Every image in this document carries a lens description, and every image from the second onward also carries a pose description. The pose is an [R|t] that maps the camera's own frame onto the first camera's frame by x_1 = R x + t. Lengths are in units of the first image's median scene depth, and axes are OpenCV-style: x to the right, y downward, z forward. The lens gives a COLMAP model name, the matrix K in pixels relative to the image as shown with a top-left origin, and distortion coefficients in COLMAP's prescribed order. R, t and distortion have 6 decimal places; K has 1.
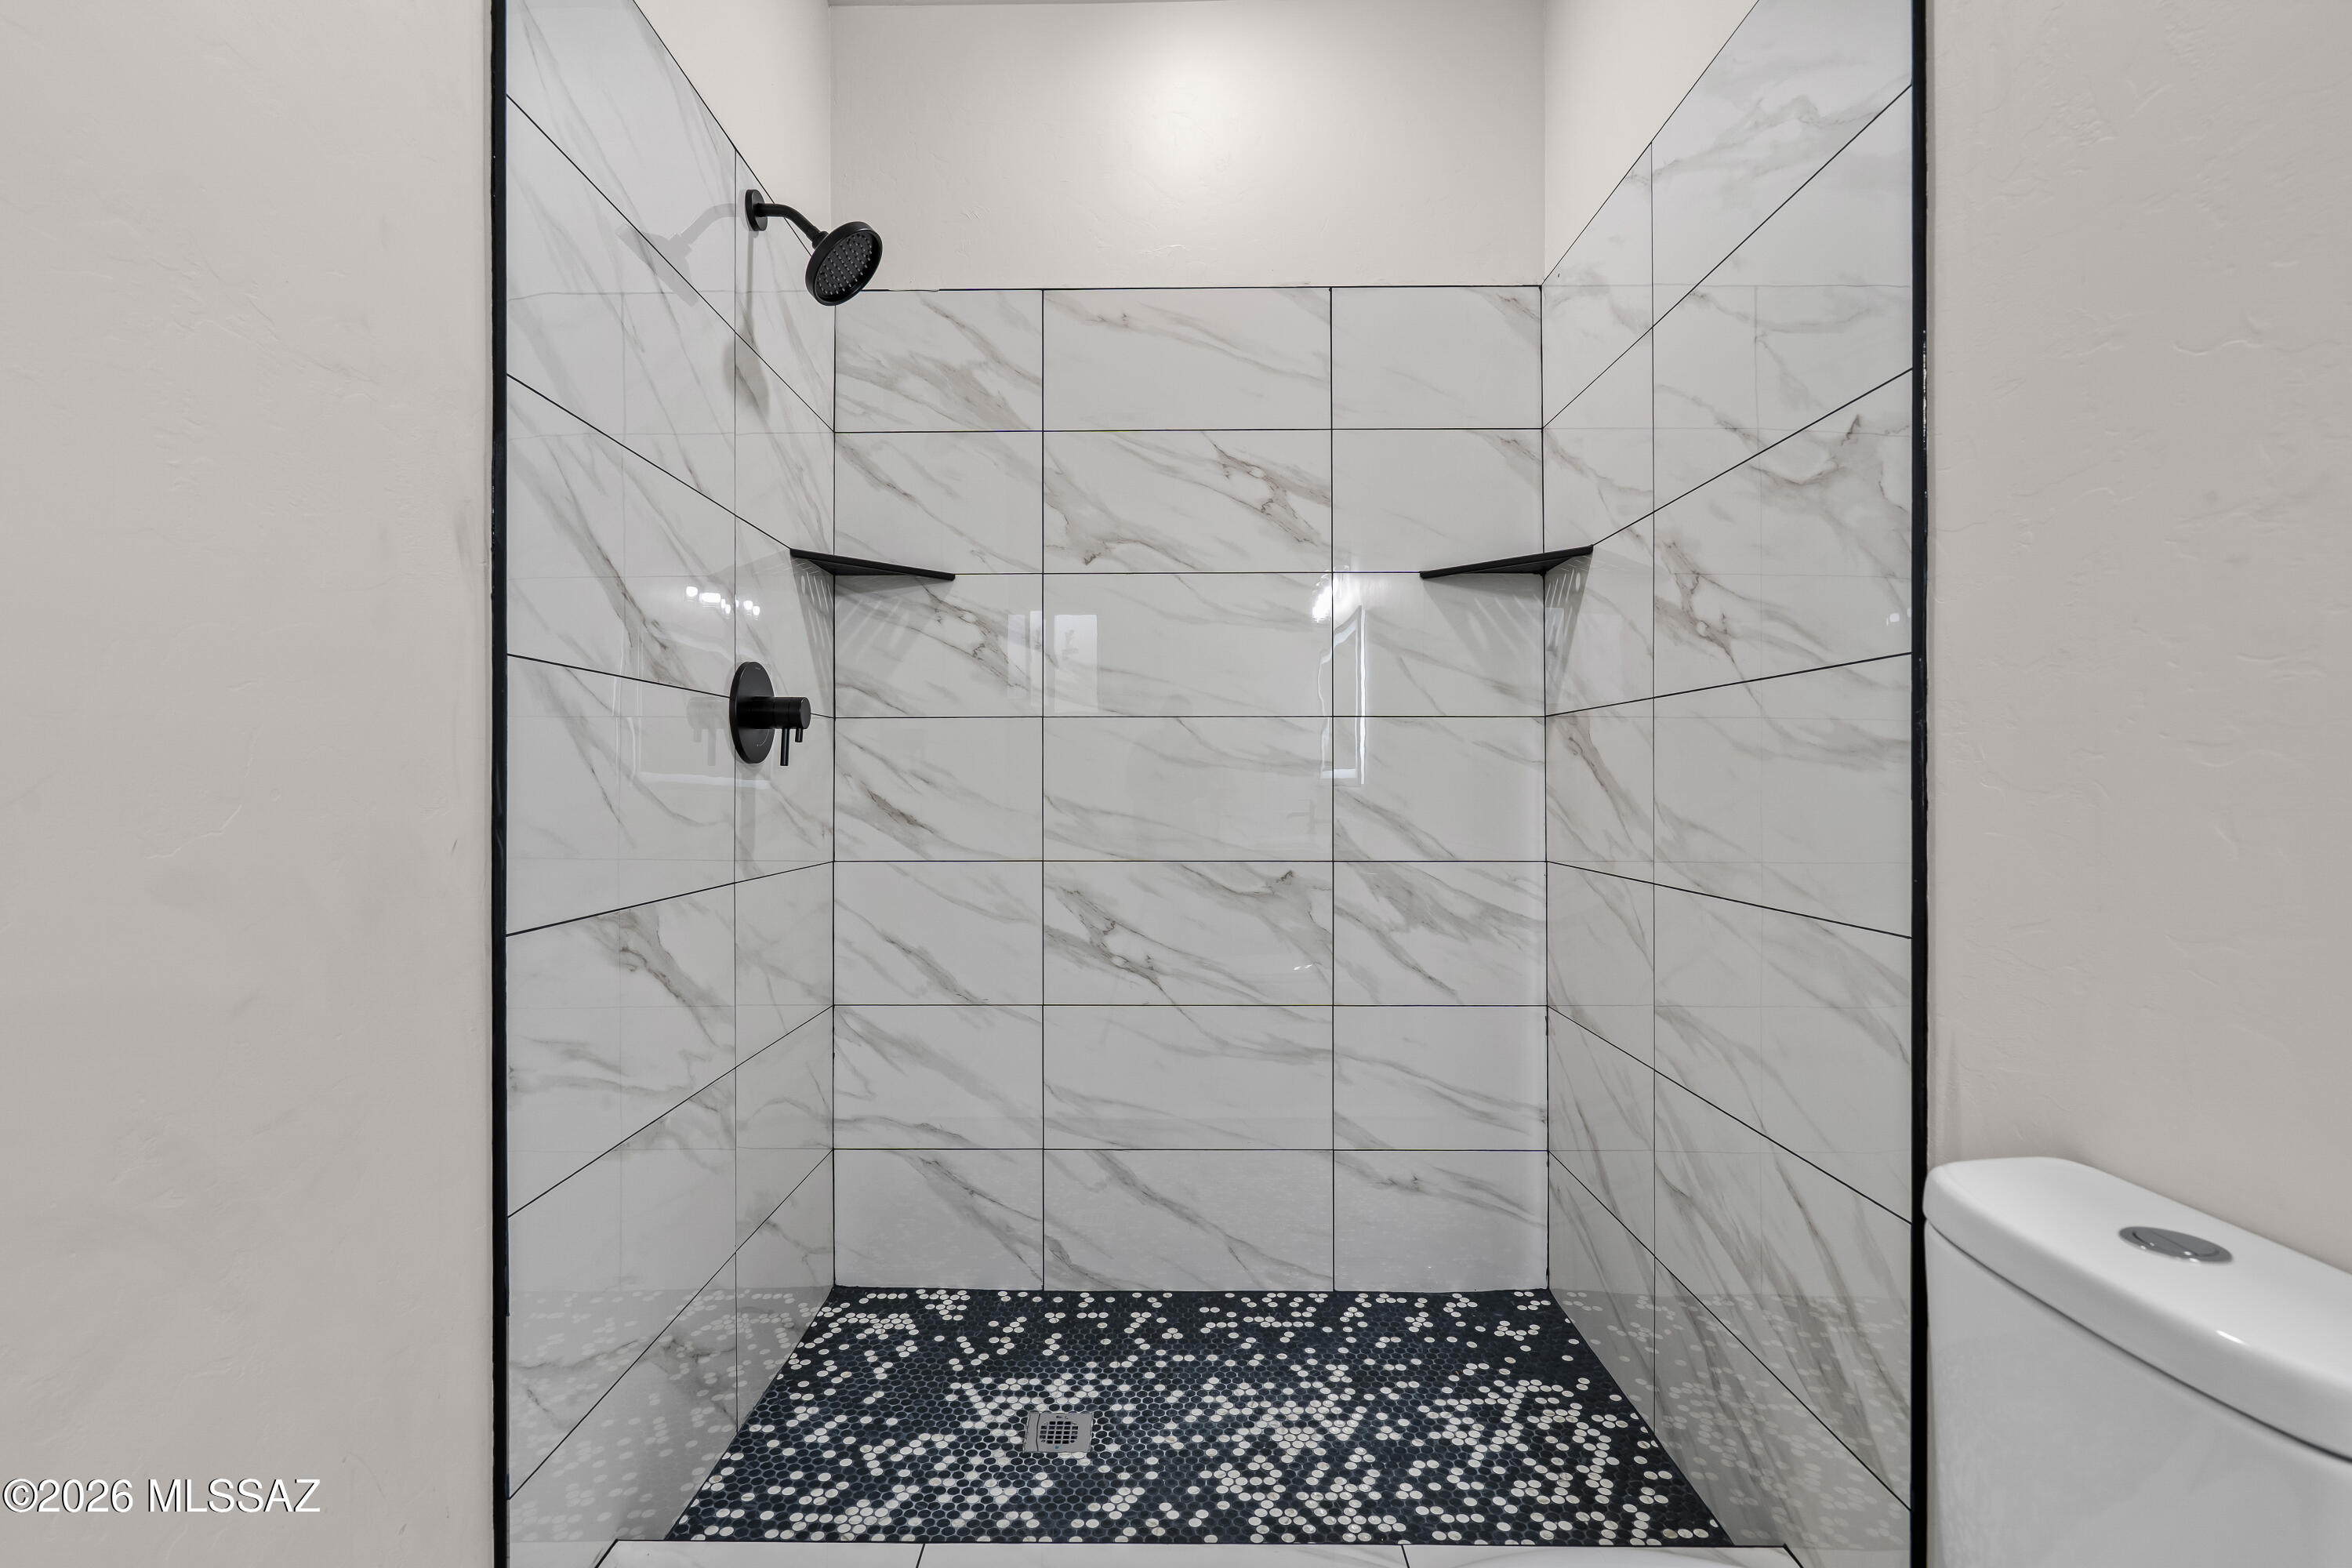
lens RADIAL K [[1069.6, 0, 1179.1], [0, 1069.6, 782.1], [0, 0, 1]] dist [-0.002975, 0.000840]
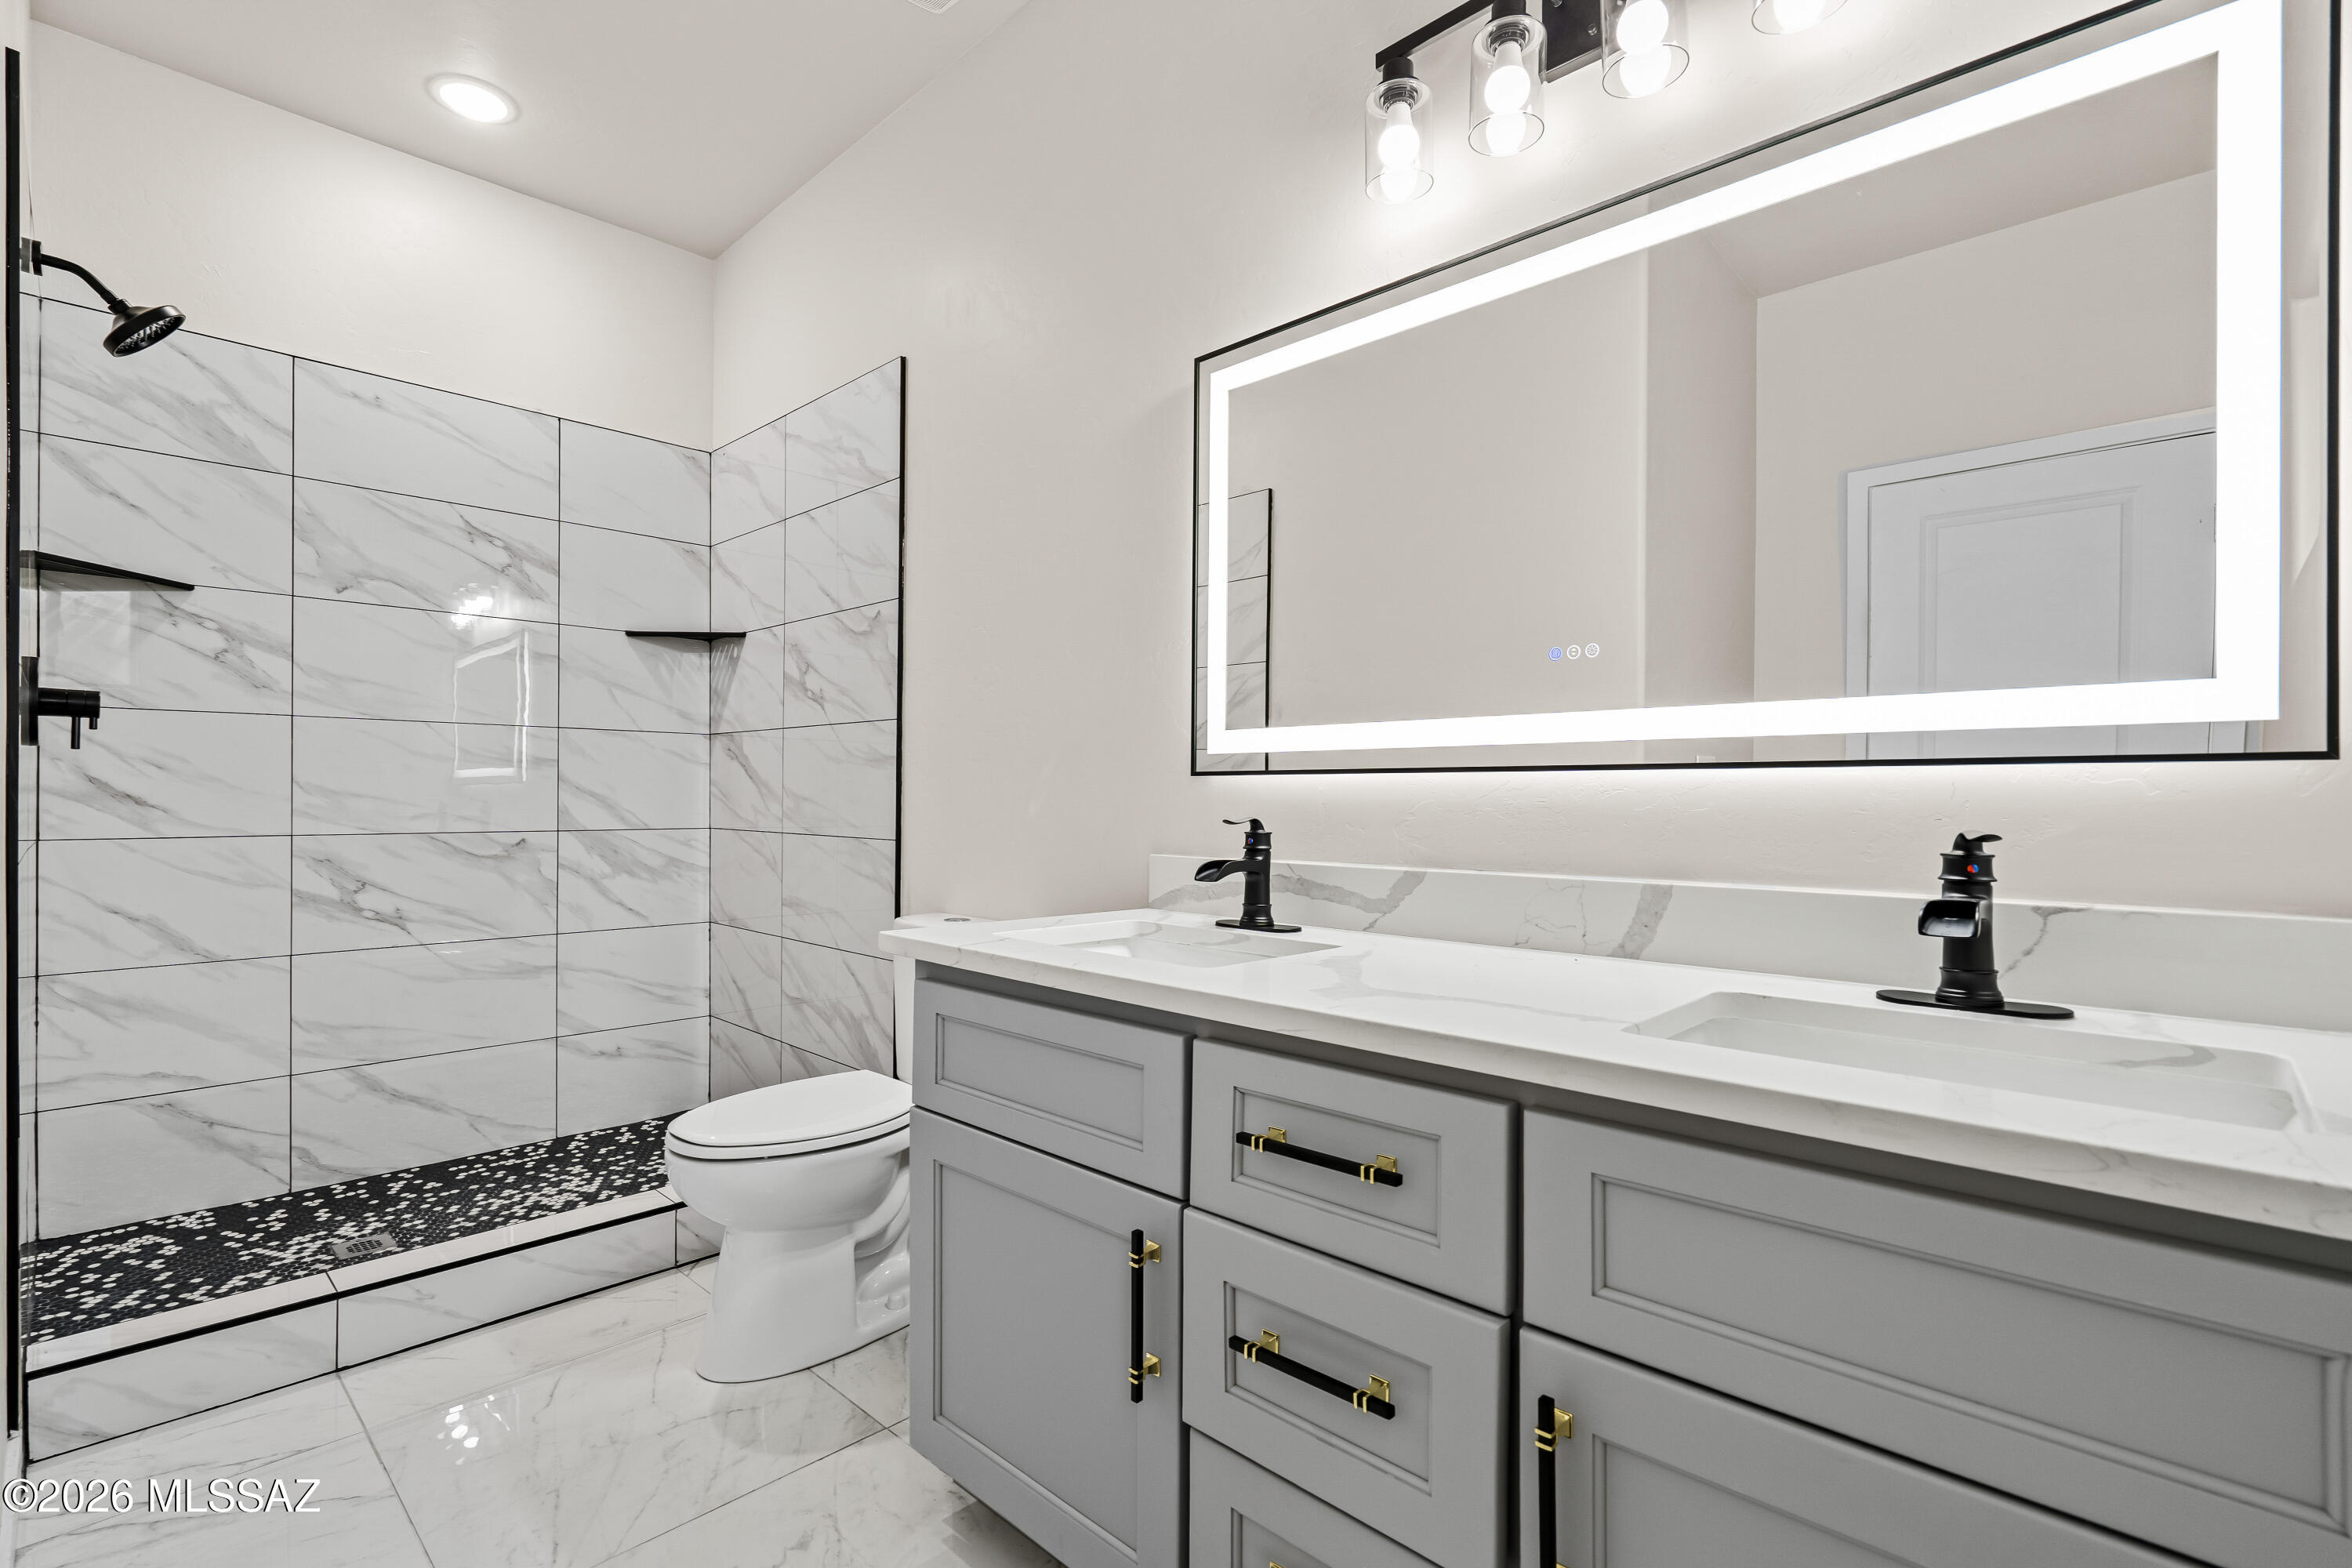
lens RADIAL K [[1069.6, 0, 1131.1], [0, 1069.6, 793.5], [0, 0, 1]] dist [-0.002975, 0.000840]
pose [[0.720342, 0.006939, 0.693584, -0.285995], [-0.008515, 0.999963, -0.001161, 0.020584], [-0.693567, -0.005070, 0.720375, -0.525222]]
